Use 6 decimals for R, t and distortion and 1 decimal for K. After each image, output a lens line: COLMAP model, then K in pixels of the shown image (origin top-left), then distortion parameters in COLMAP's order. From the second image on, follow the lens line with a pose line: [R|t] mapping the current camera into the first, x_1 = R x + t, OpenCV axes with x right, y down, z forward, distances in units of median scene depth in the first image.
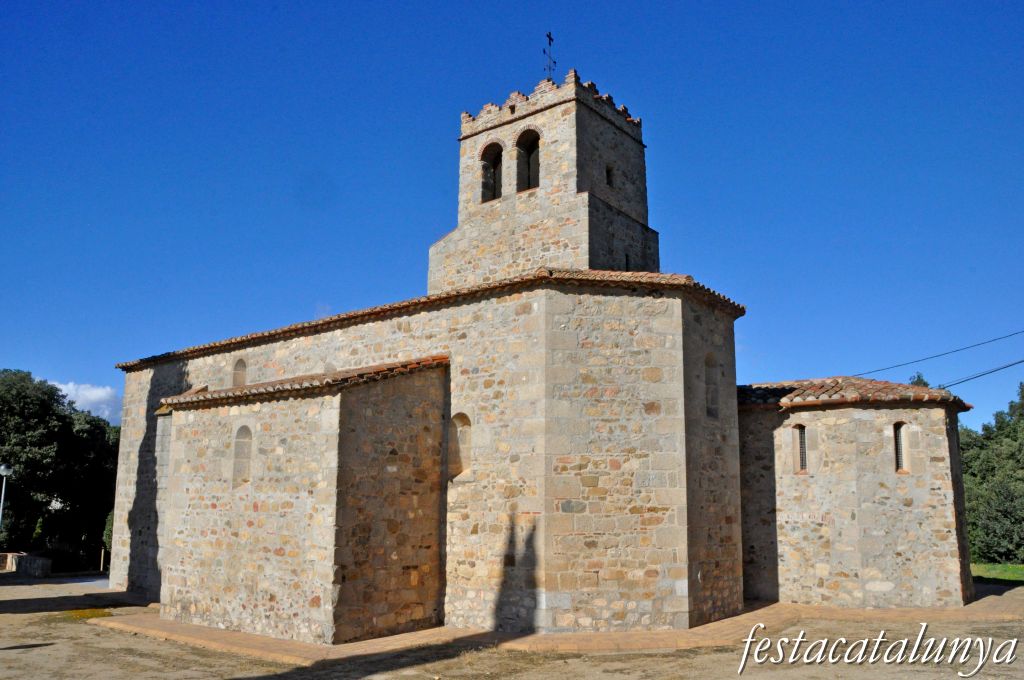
lens RADIAL K [[807.1, 0, 512.5], [0, 807.1, 360.4], [0, 0, 1]] dist [-0.156263, 0.133023]
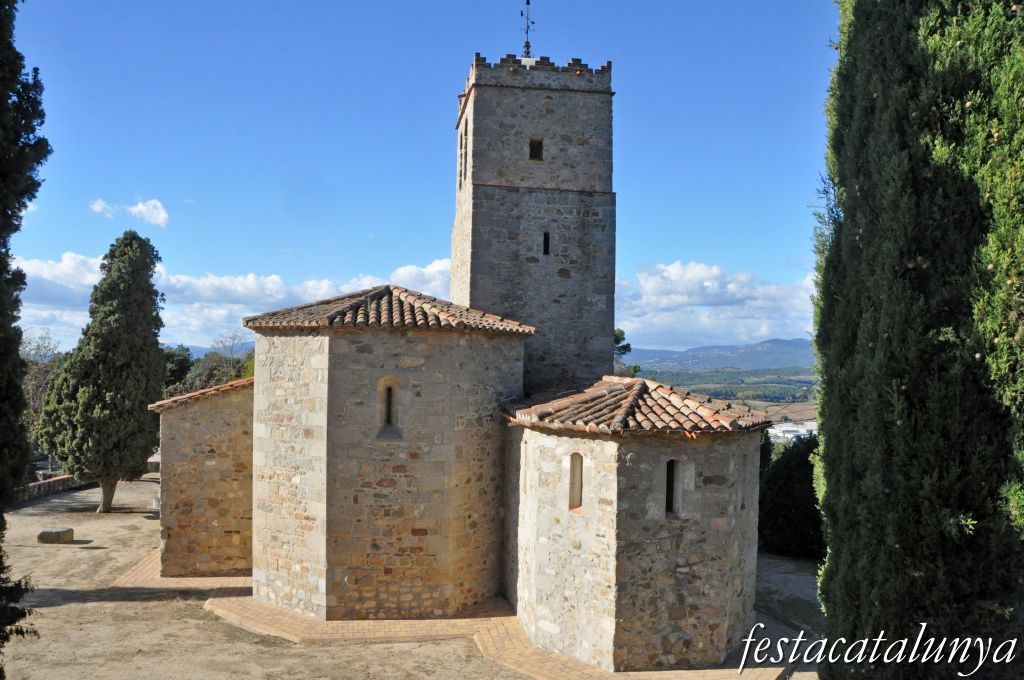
lens RADIAL K [[829.1, 0, 511.2], [0, 829.1, 365.4], [0, 0, 1]] dist [-0.163365, 0.152544]
pose [[0.728579, 0.008682, -0.684907, 1.190064], [0.106923, 0.986220, 0.126242, -0.155955], [0.676565, -0.165209, 0.717611, 0.349415]]
